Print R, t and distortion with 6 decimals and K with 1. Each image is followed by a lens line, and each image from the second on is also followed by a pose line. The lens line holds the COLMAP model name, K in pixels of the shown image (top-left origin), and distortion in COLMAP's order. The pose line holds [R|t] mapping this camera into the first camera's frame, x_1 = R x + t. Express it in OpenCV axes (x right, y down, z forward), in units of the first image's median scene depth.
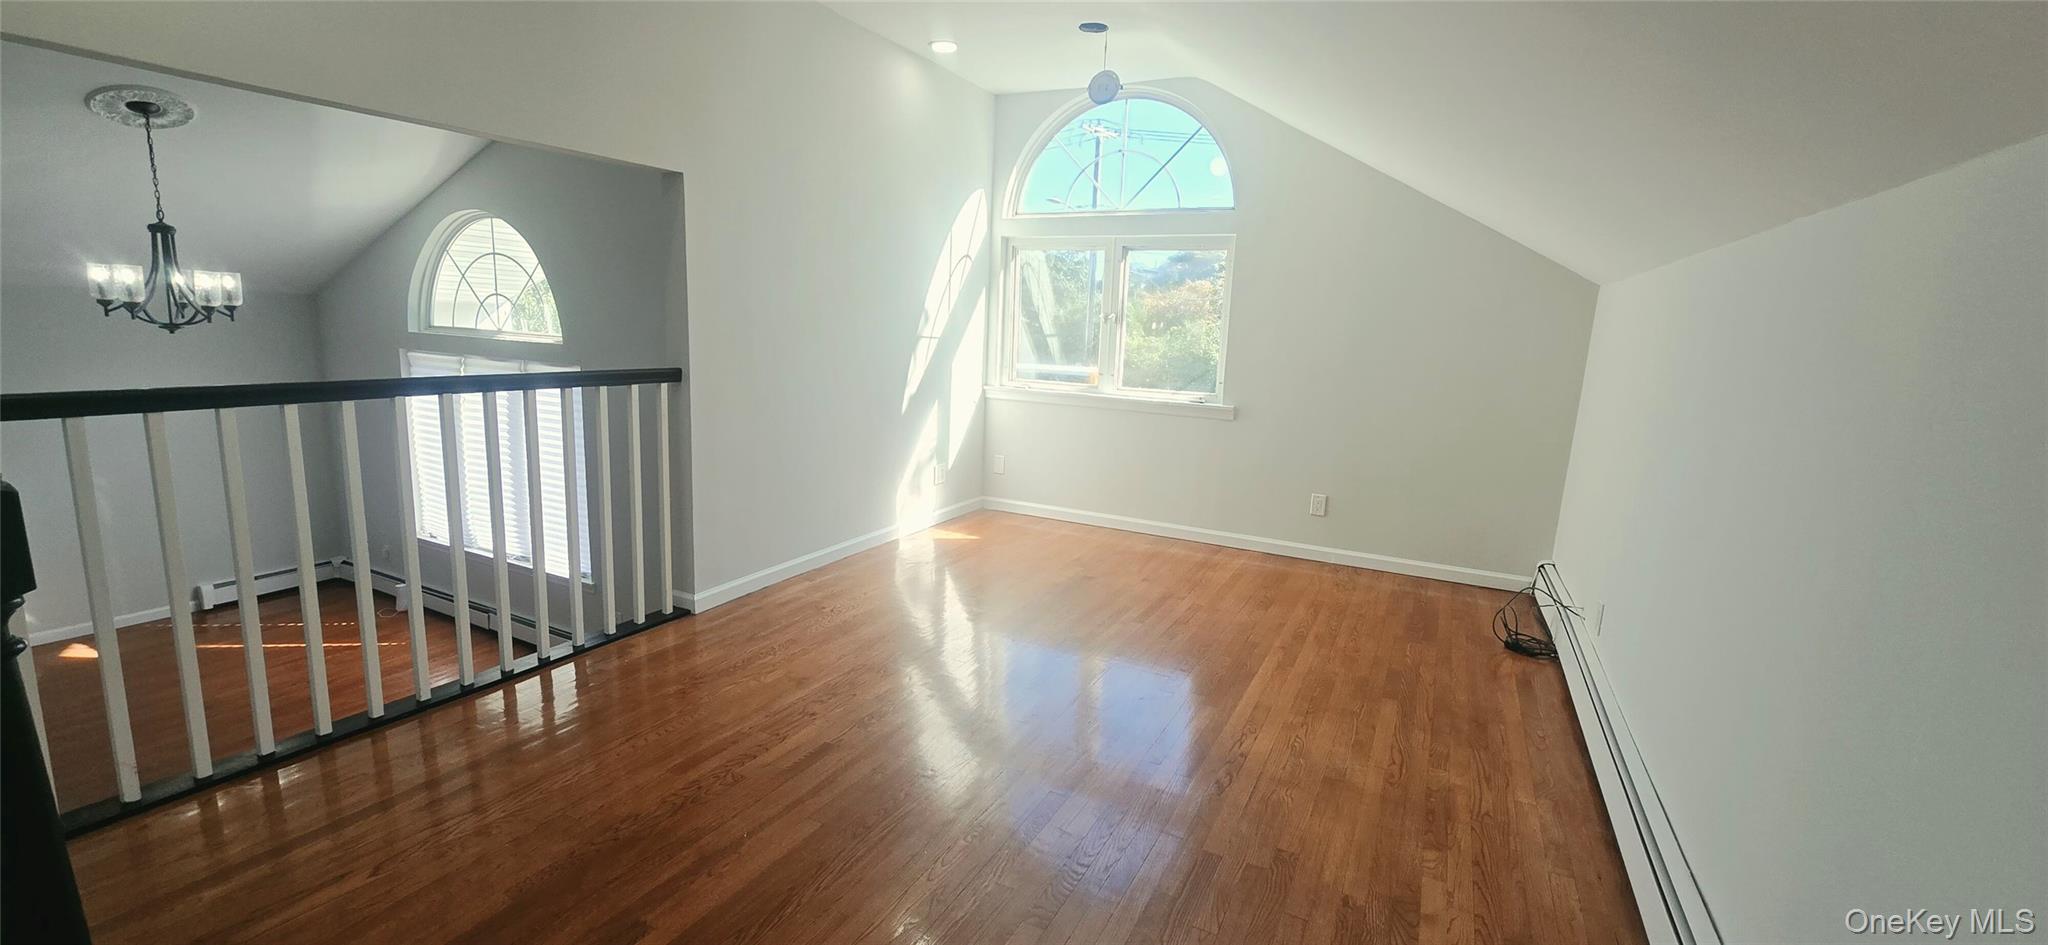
lens RADIAL K [[843.3, 0, 1020.1], [0, 843.3, 473.3], [0, 0, 1]] dist [0.003392, 0.001428]
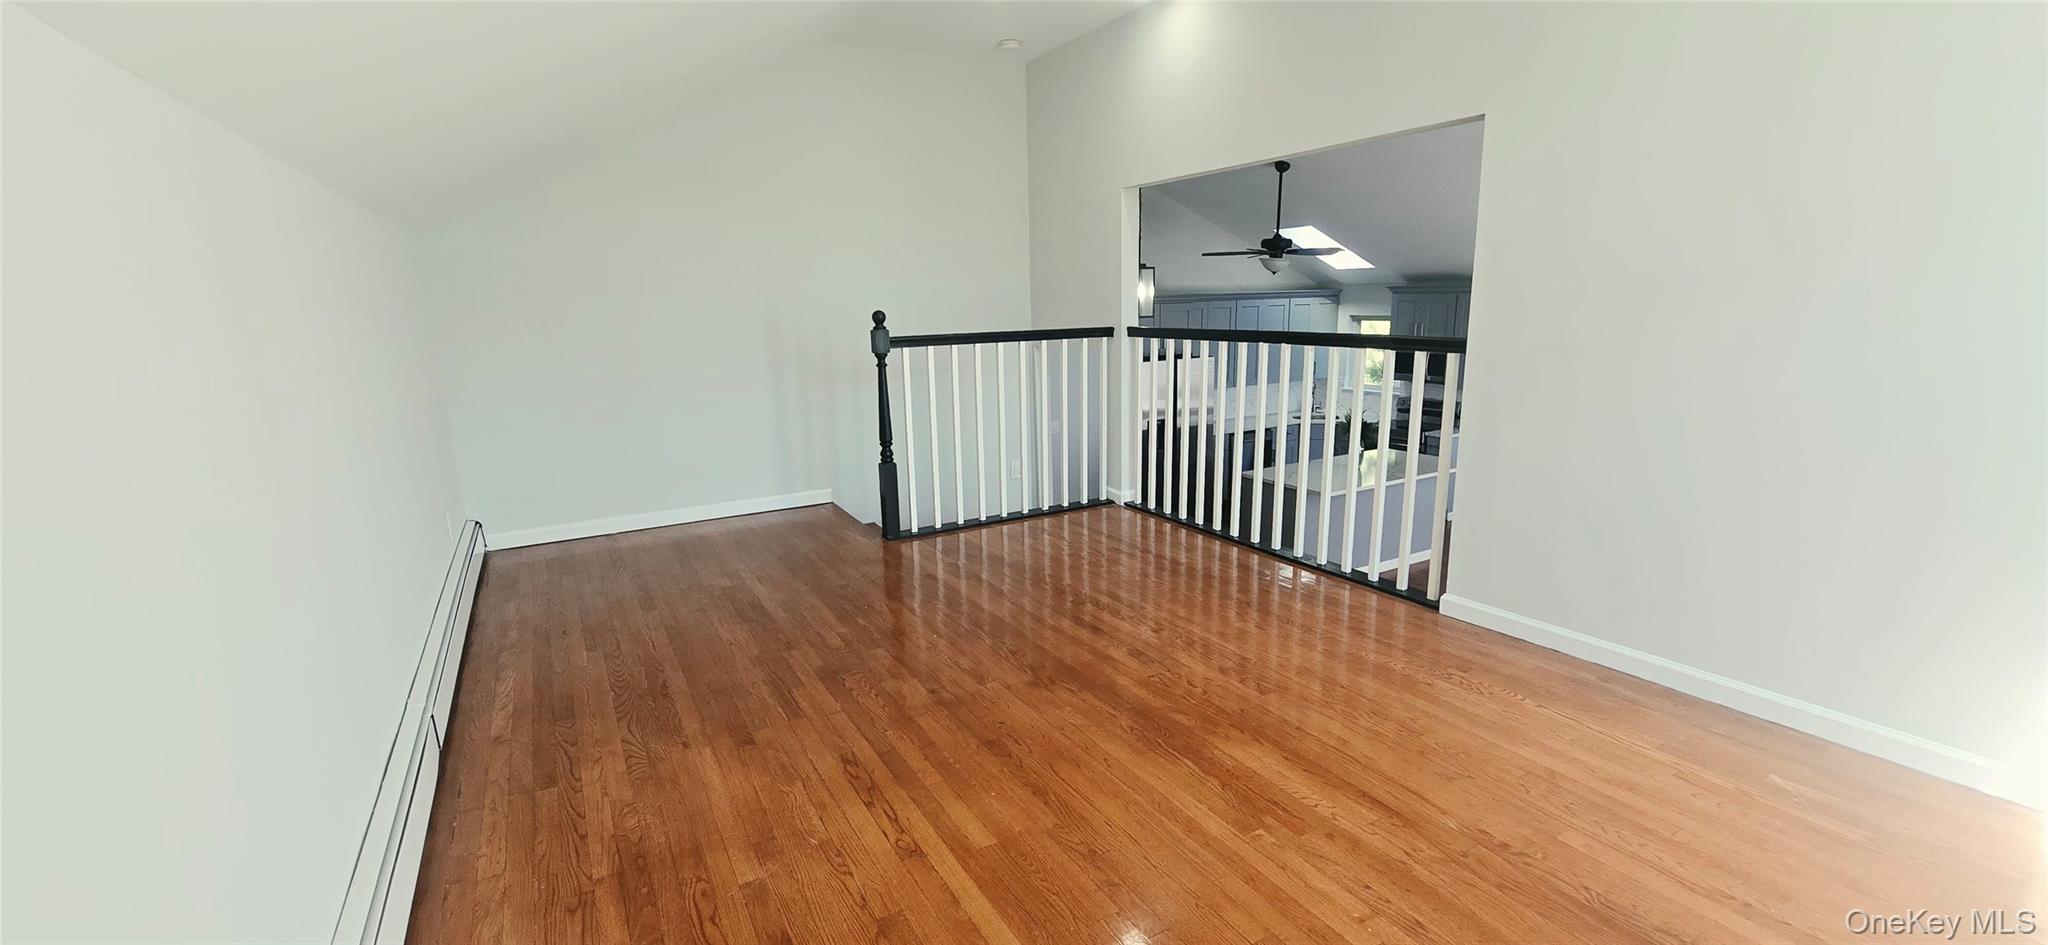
lens RADIAL K [[843.3, 0, 1021.0], [0, 843.3, 476.9], [0, 0, 1]] dist [0.003392, 0.001428]
pose [[-0.552037, 0.172018, -0.815883, 0.769496], [-0.125865, 0.950085, 0.285475, -0.231225], [0.824265, 0.260284, -0.502831, 1.392028]]
